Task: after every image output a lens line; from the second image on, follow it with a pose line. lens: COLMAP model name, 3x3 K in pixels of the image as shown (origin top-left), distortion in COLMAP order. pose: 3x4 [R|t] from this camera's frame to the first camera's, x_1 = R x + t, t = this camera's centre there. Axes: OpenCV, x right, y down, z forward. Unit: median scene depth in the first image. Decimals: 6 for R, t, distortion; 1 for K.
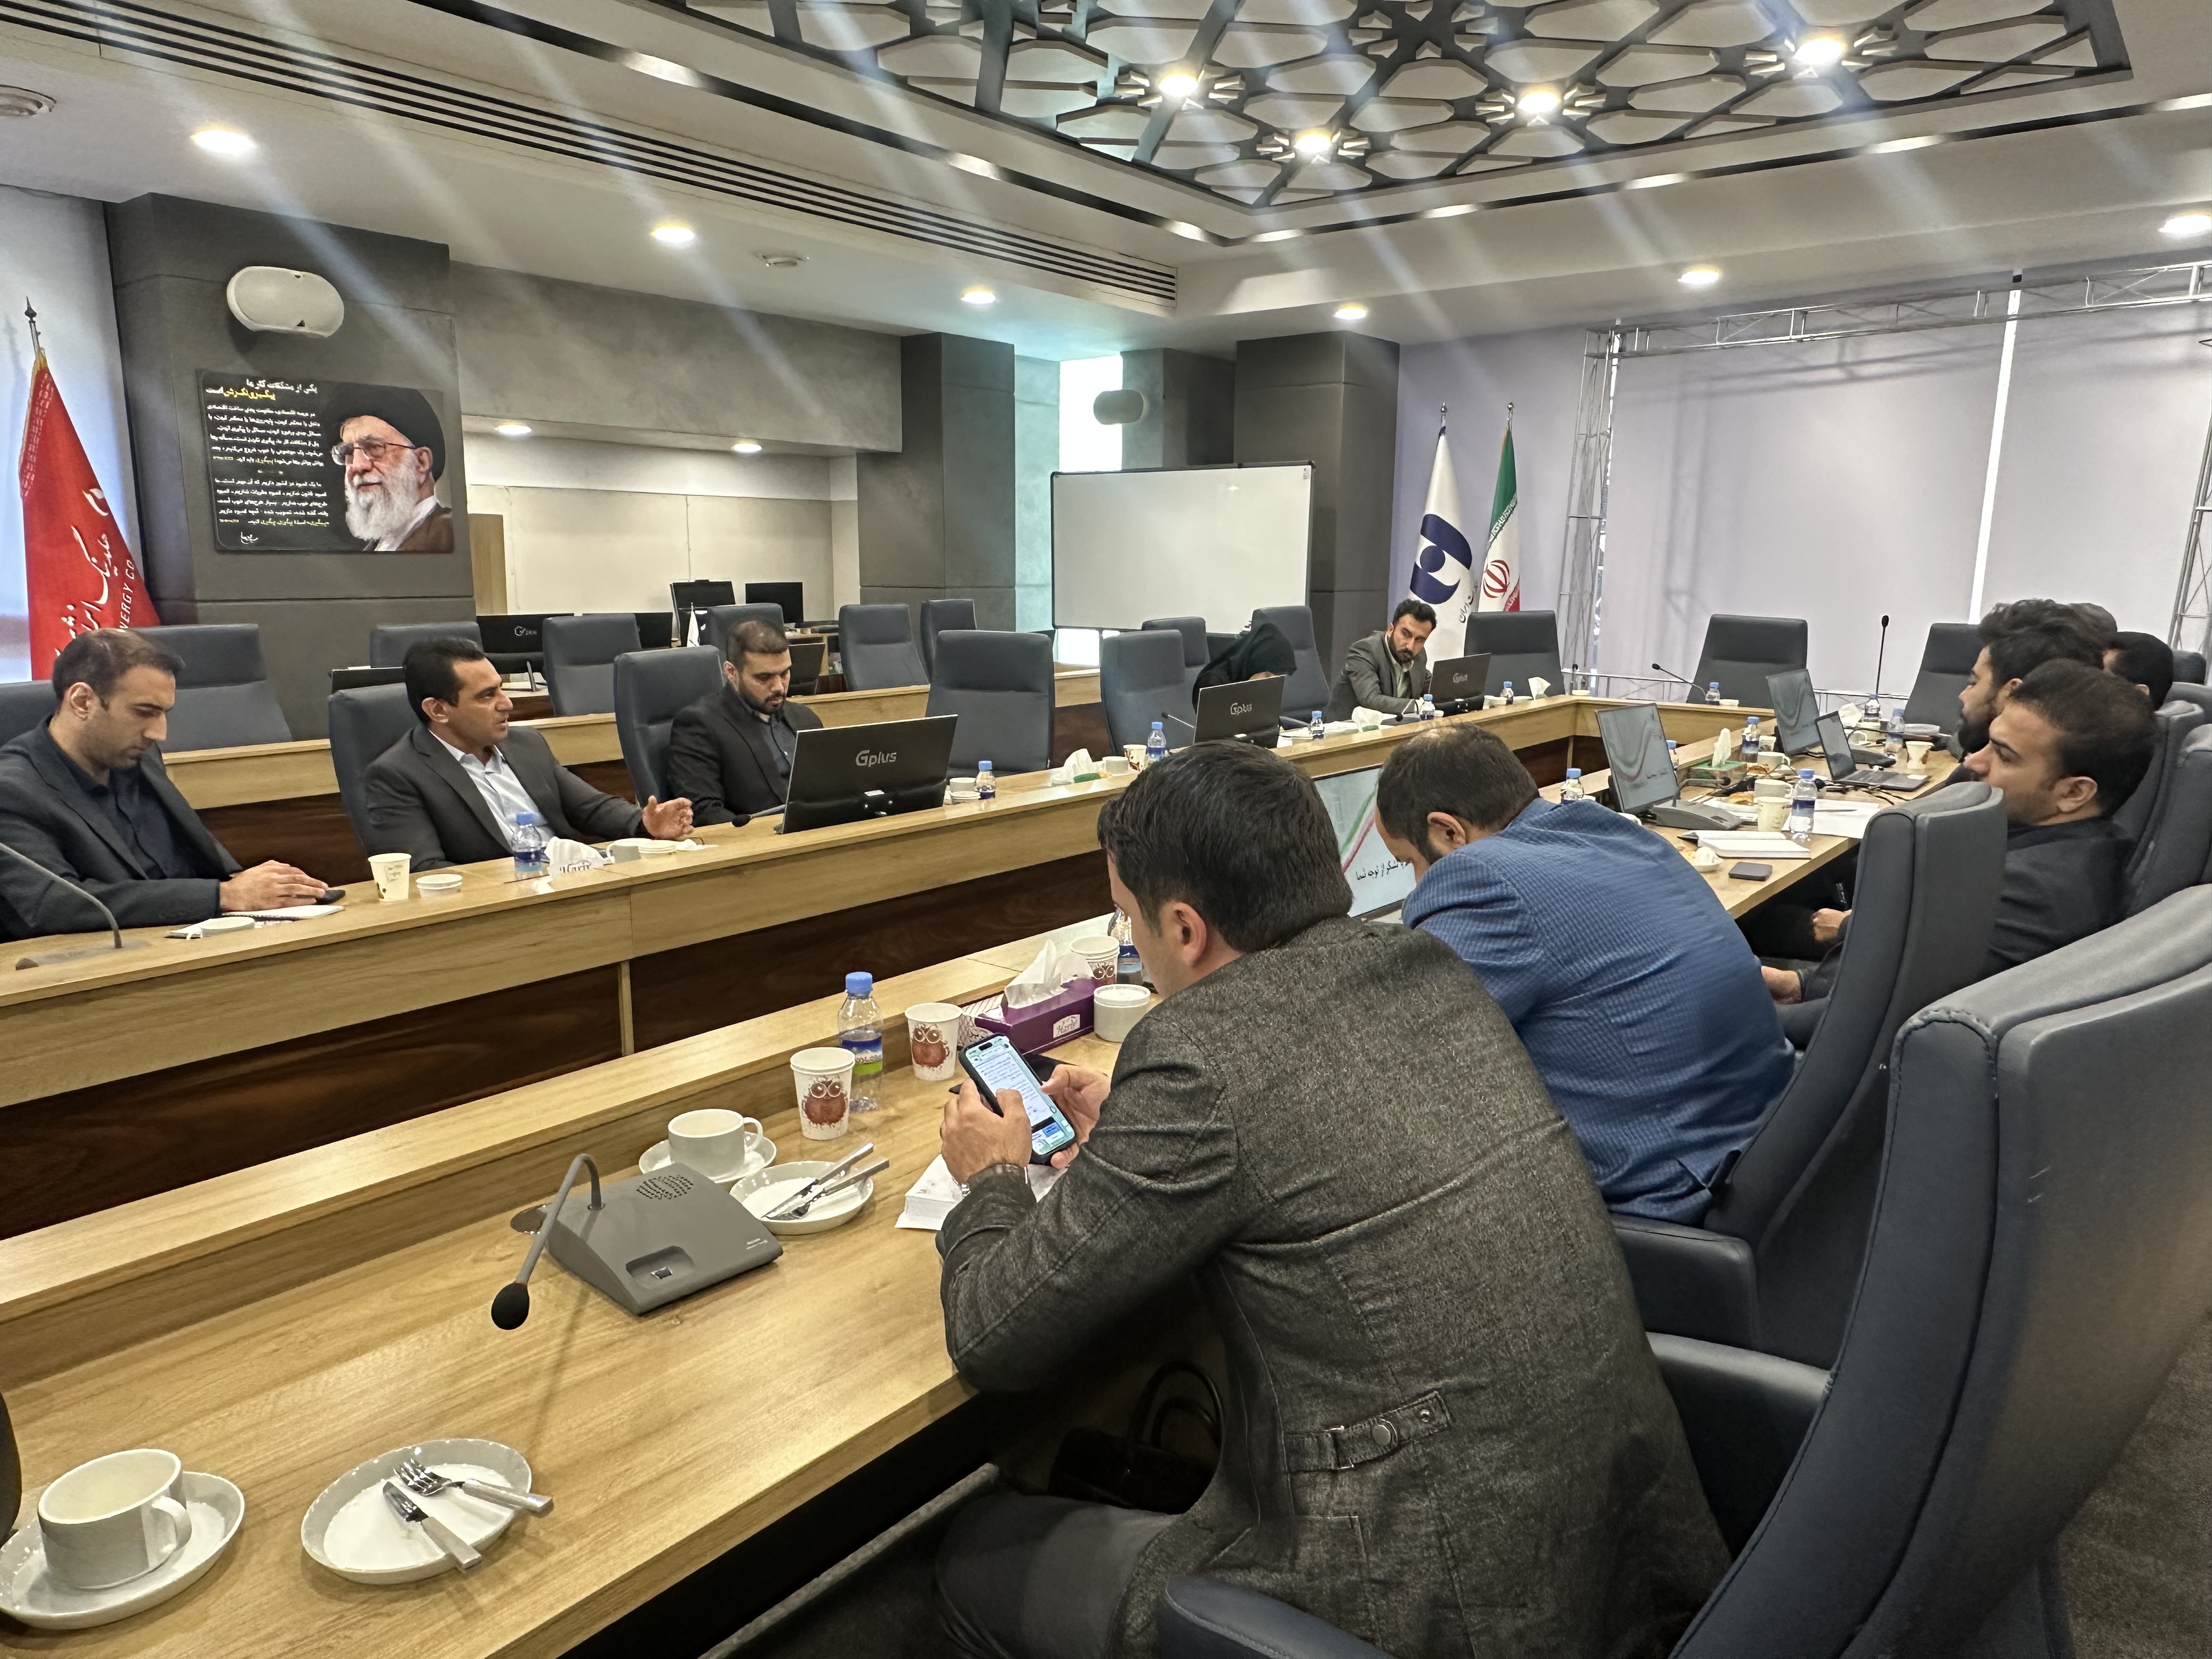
lens RADIAL K [[1443.2, 0, 1107.1], [0, 1443.2, 828.6], [0, 0, 1]] dist [0.041106, 0.002300]
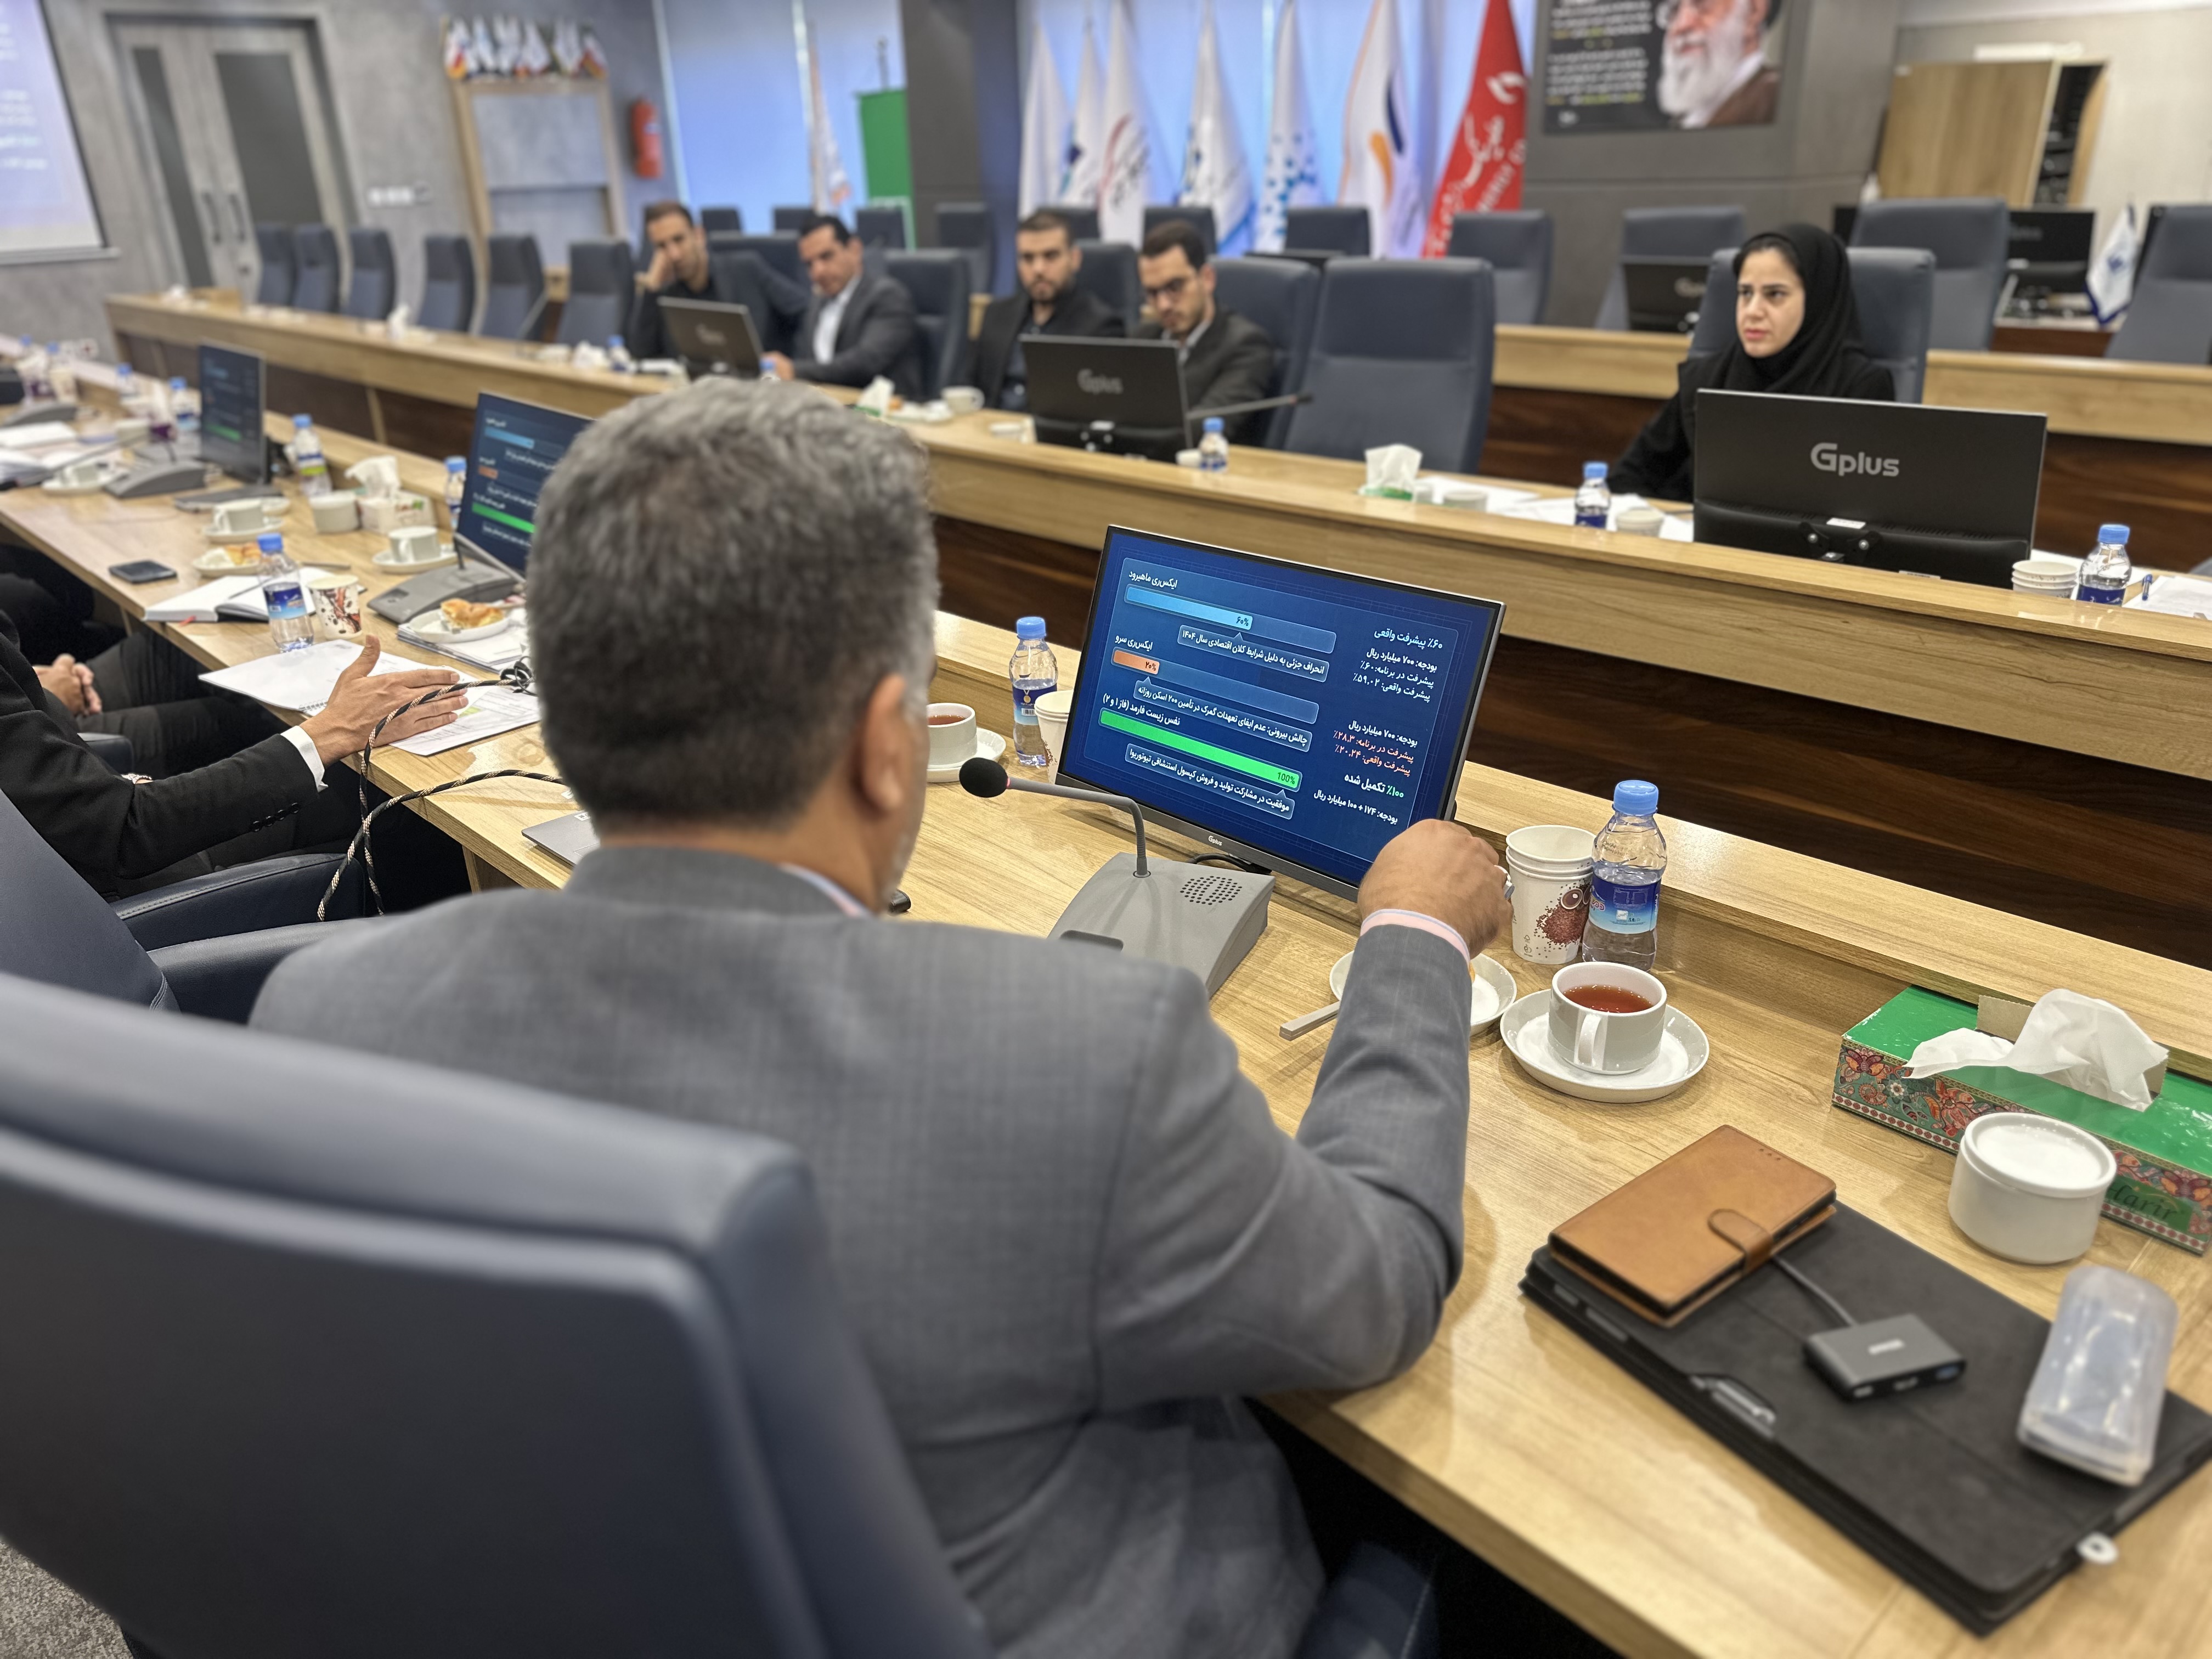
lens RADIAL K [[1618.3, 0, 1102.9], [0, 1618.3, 823.3], [0, 0, 1]] dist [0.021740, -0.029395]
pose [[-0.139240, 0.374074, -0.916887, 0.630274], [-0.161902, 0.904848, 0.393749, -0.144014], [0.976934, 0.203271, -0.065428, 0.838609]]
